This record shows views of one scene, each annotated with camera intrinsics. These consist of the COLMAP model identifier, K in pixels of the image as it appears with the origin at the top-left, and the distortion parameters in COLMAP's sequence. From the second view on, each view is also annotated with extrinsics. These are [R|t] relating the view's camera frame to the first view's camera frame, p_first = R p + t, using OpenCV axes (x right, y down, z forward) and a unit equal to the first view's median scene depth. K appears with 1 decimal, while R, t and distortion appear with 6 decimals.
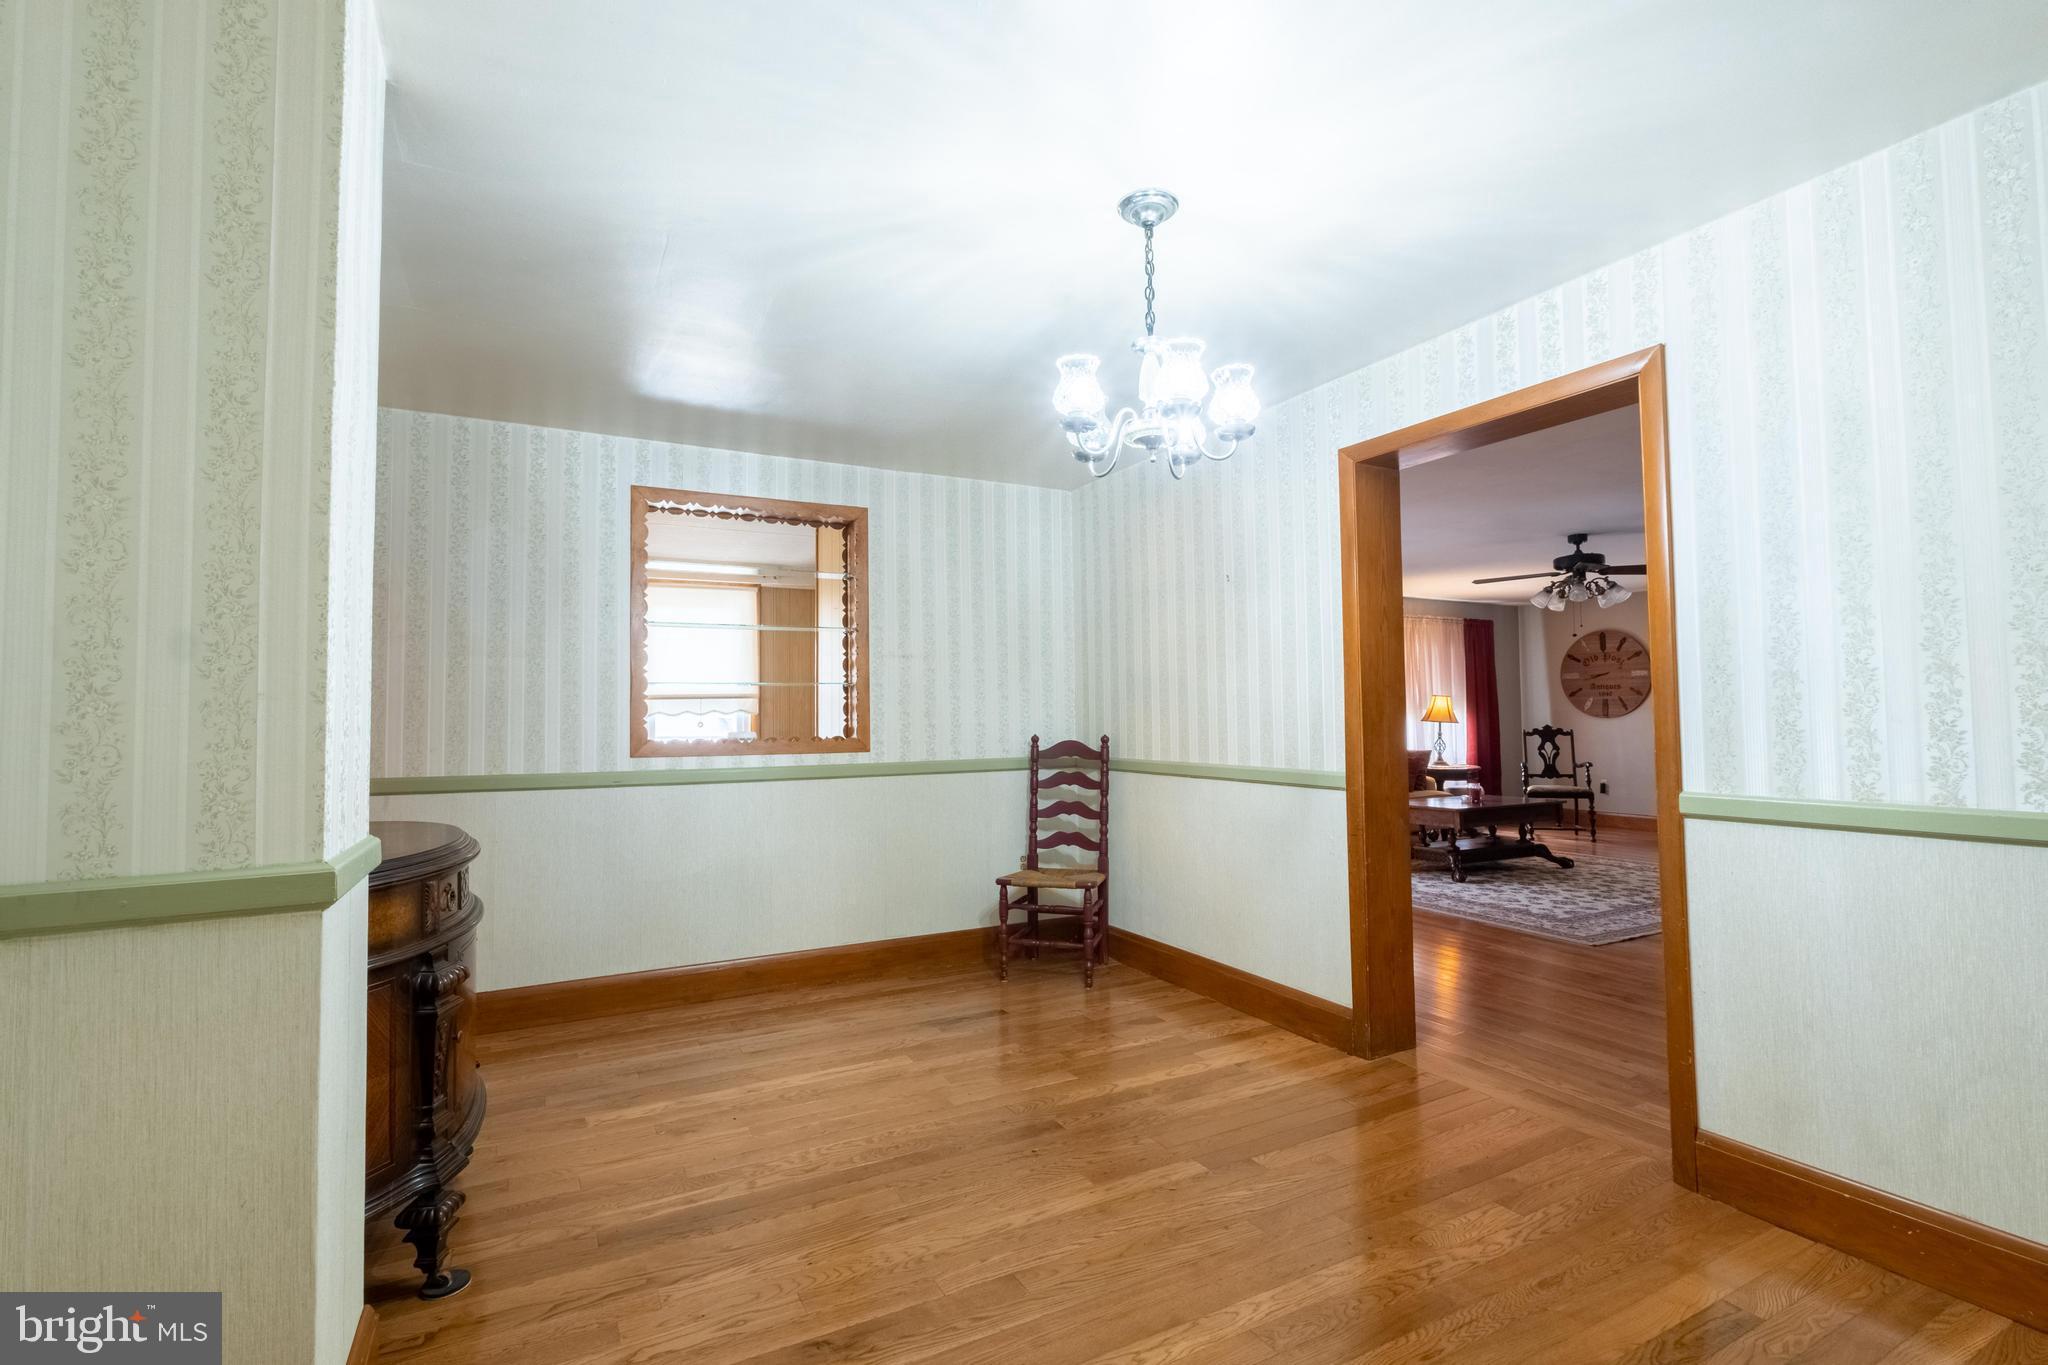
lens RADIAL K [[899.9, 0, 1025.6], [0, 899.9, 676.9], [0, 0, 1]] dist [-0.004080, -0.000150]
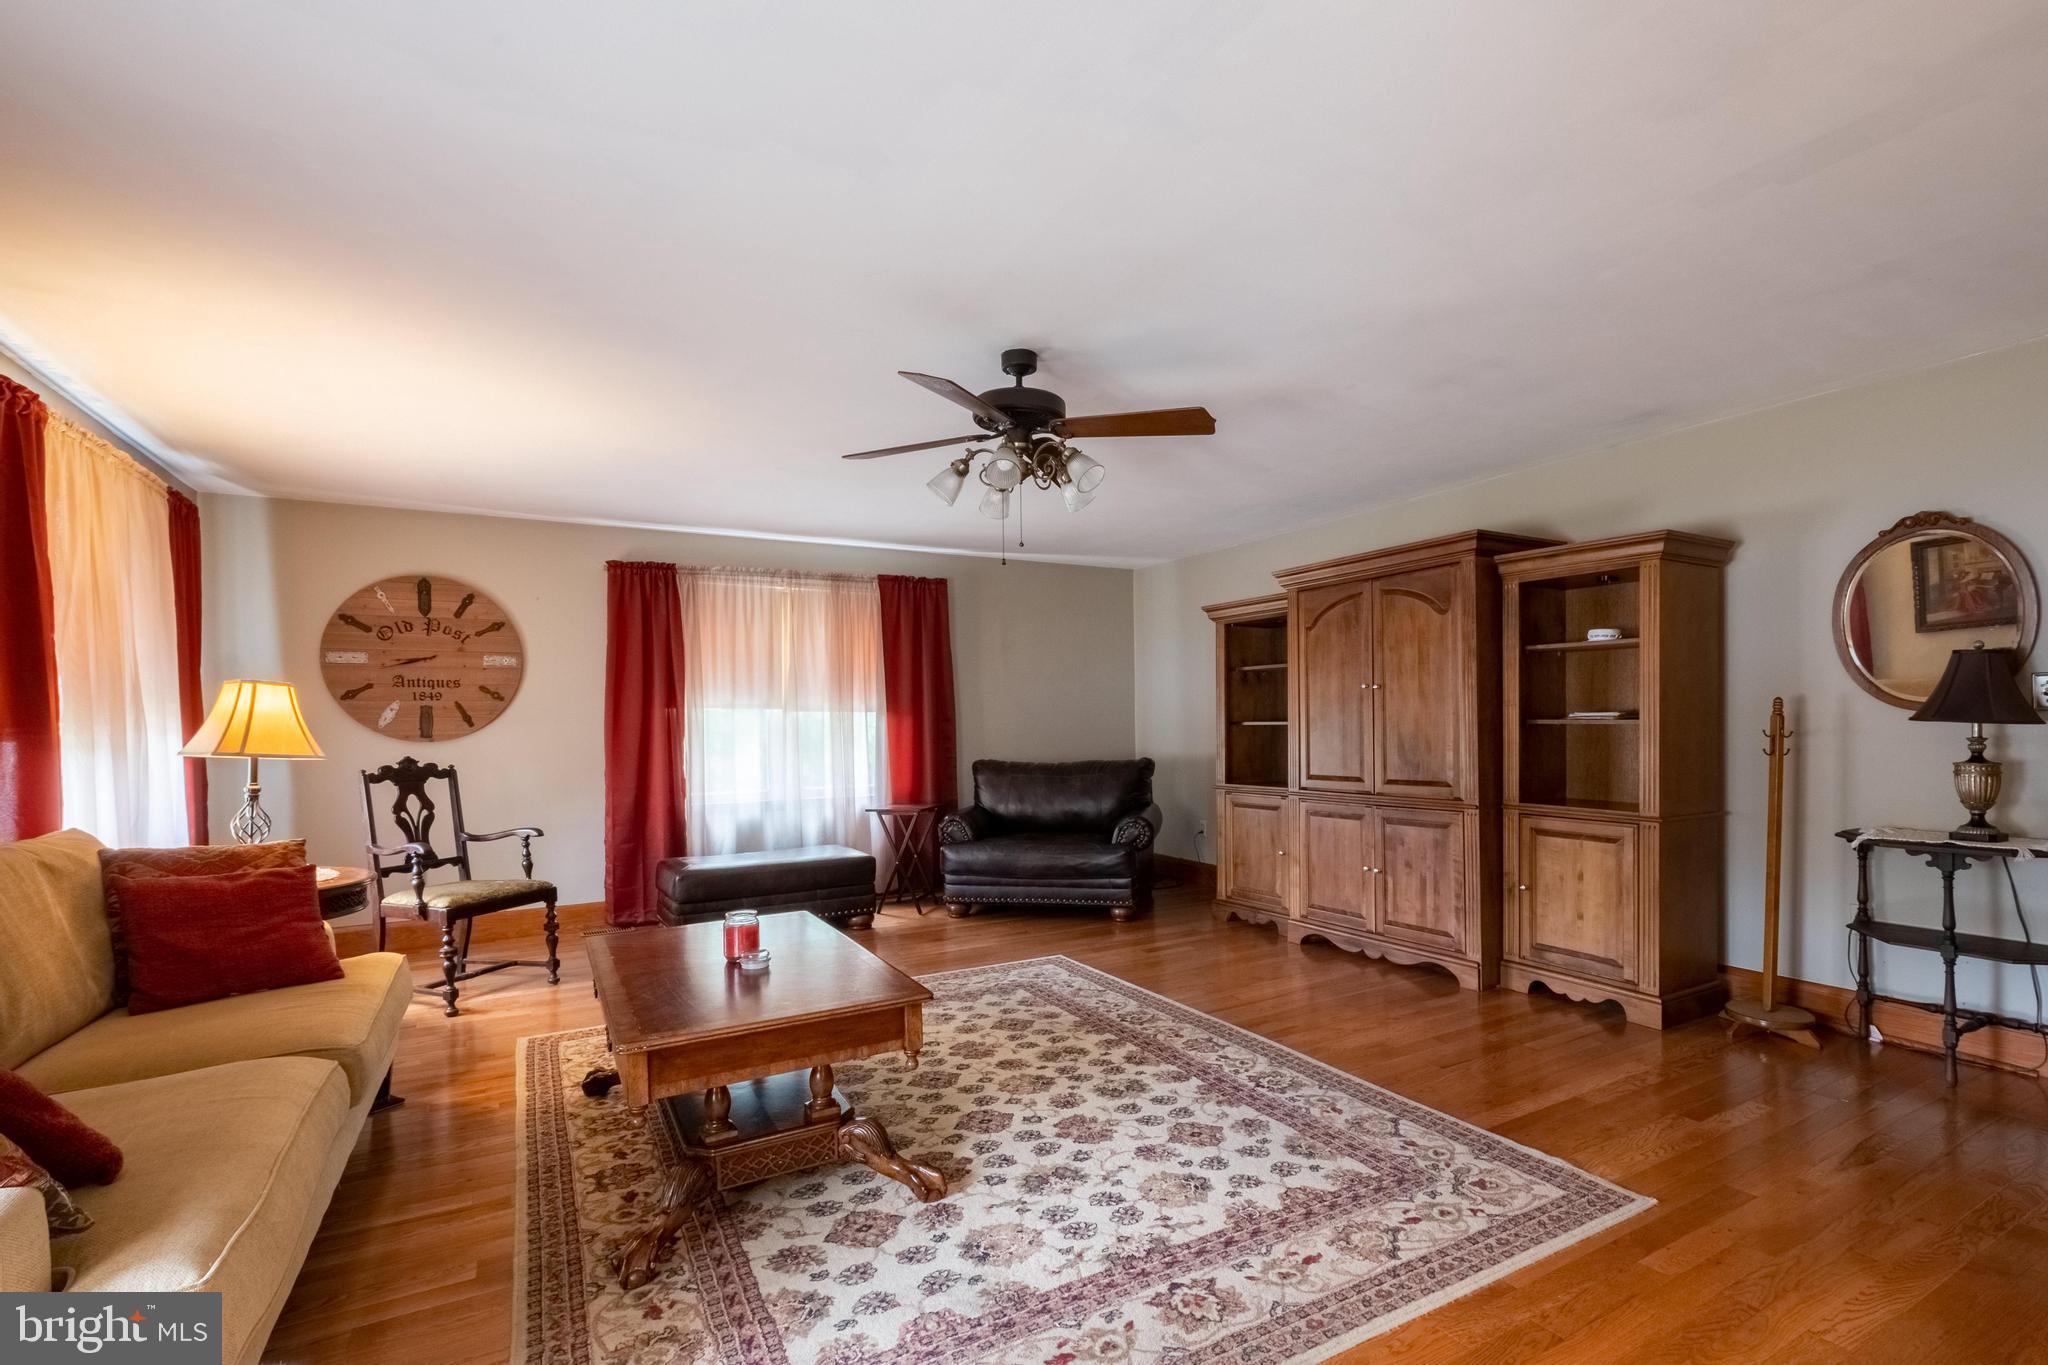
lens RADIAL K [[955.1, 0, 1073.9], [0, 955.1, 728.3], [0, 0, 1]] dist [-0.003764, -0.000237]
pose [[-0.046013, 0.003908, 0.998933, 0.073881], [-0.030042, 0.999535, -0.005294, 0.031240], [-0.998489, -0.030254, -0.045875, 0.691092]]
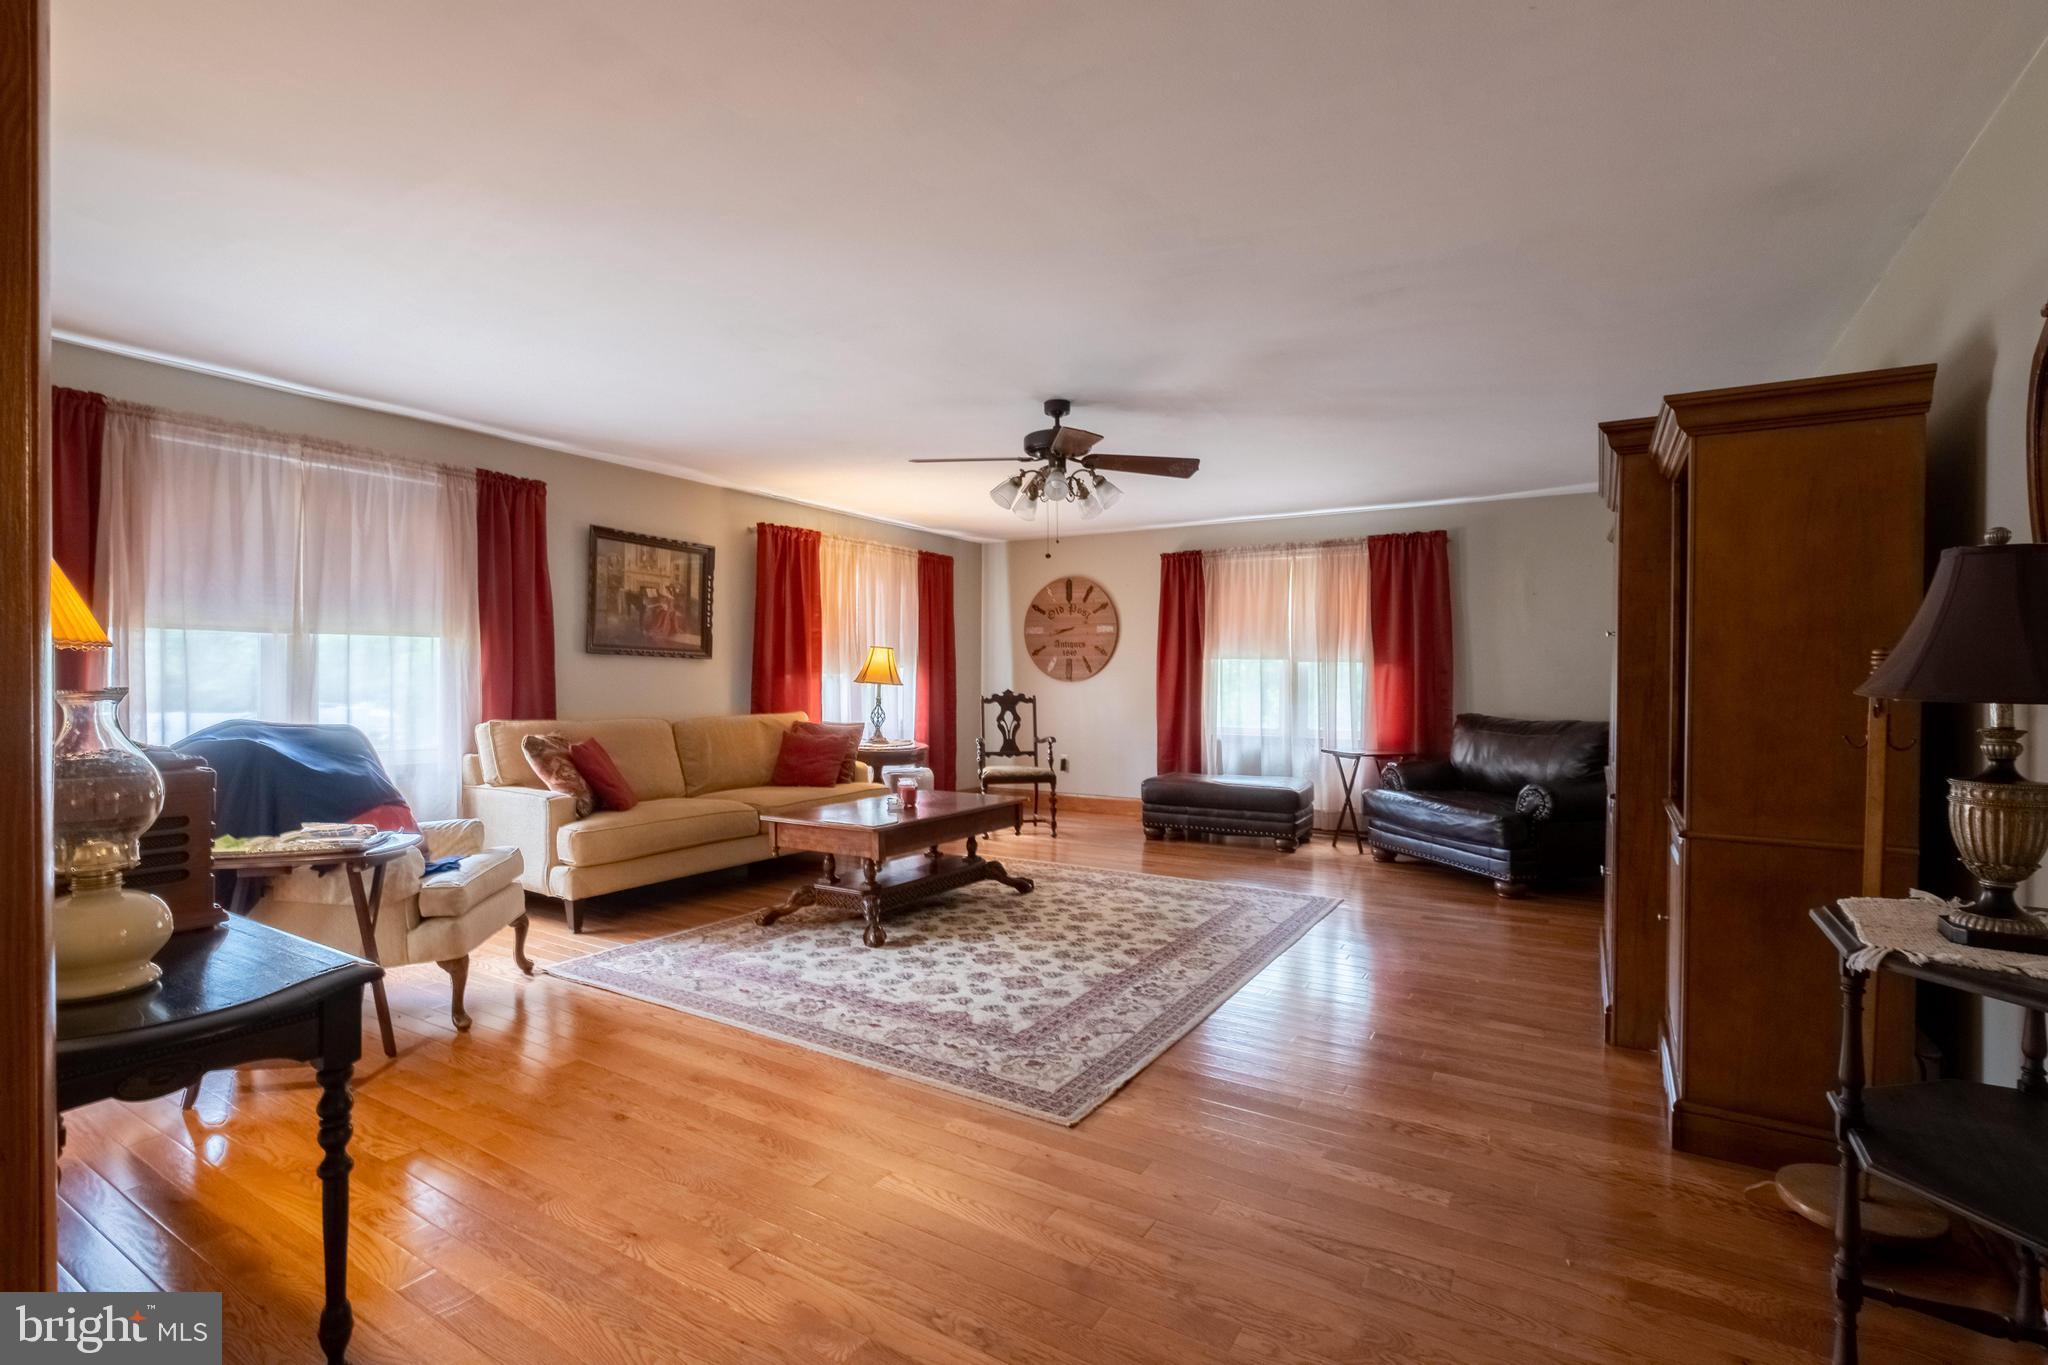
lens RADIAL K [[929.5, 0, 1013.8], [0, 929.5, 677.9], [0, 0, 1]] dist [-0.002822, -0.000248]
pose [[0.862393, 0.011345, 0.506112, 0.172788], [-0.034089, 0.998781, 0.035697, 0.014035], [-0.505090, -0.048037, 0.861729, 0.296548]]
